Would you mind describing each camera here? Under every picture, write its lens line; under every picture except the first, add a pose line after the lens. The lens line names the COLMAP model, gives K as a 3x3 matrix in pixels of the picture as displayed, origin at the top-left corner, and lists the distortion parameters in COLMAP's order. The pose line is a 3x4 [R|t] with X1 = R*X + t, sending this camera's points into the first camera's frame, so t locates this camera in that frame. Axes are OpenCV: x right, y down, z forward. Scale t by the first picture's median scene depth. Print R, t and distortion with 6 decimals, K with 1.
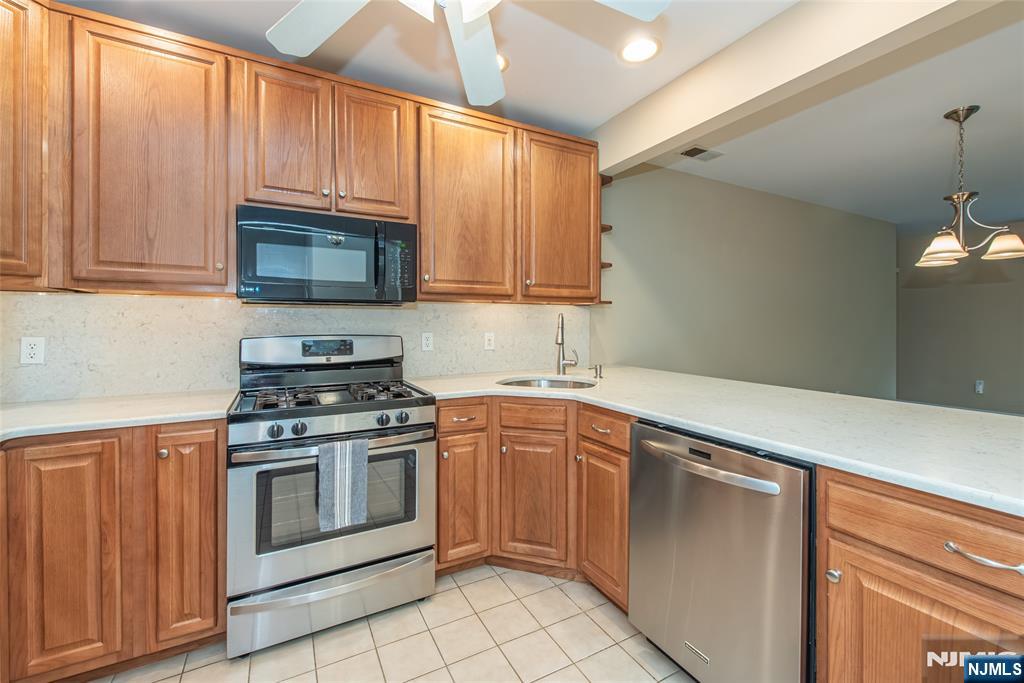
lens RADIAL K [[406.8, 0, 535.6], [0, 406.8, 323.4], [0, 0, 1]] dist [0.002441, -0.001905]
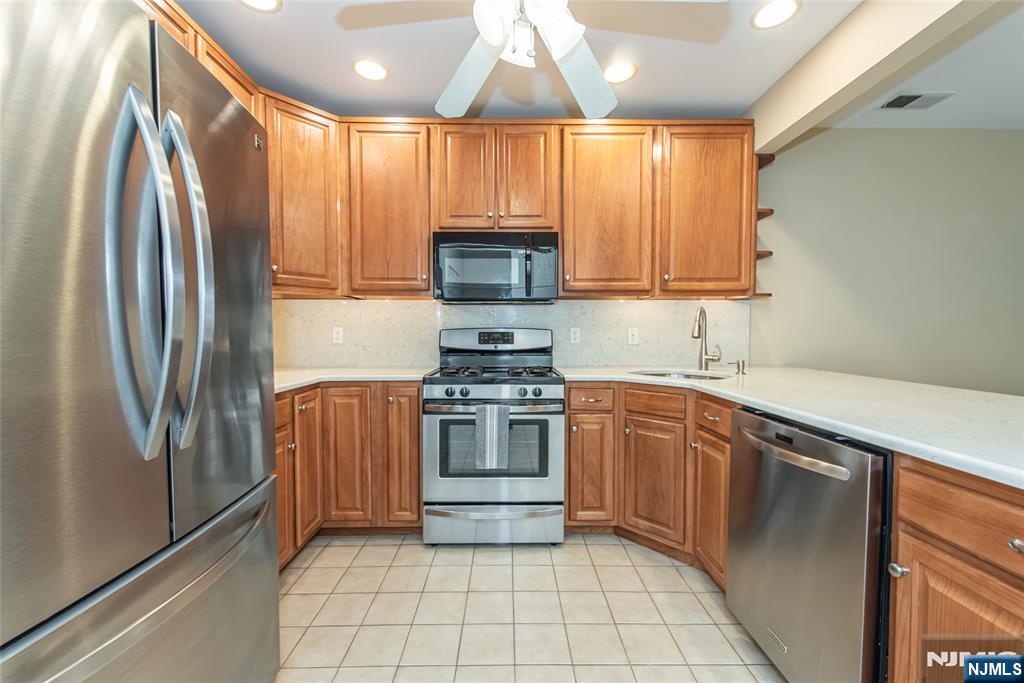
lens RADIAL K [[406.8, 0, 527.5], [0, 406.8, 342.0], [0, 0, 1]] dist [0.002441, -0.001905]
pose [[0.881784, 0.016088, -0.471379, 0.211007], [-0.002944, 0.999586, 0.028607, 0.043969], [0.471644, -0.023838, 0.881467, -0.085095]]
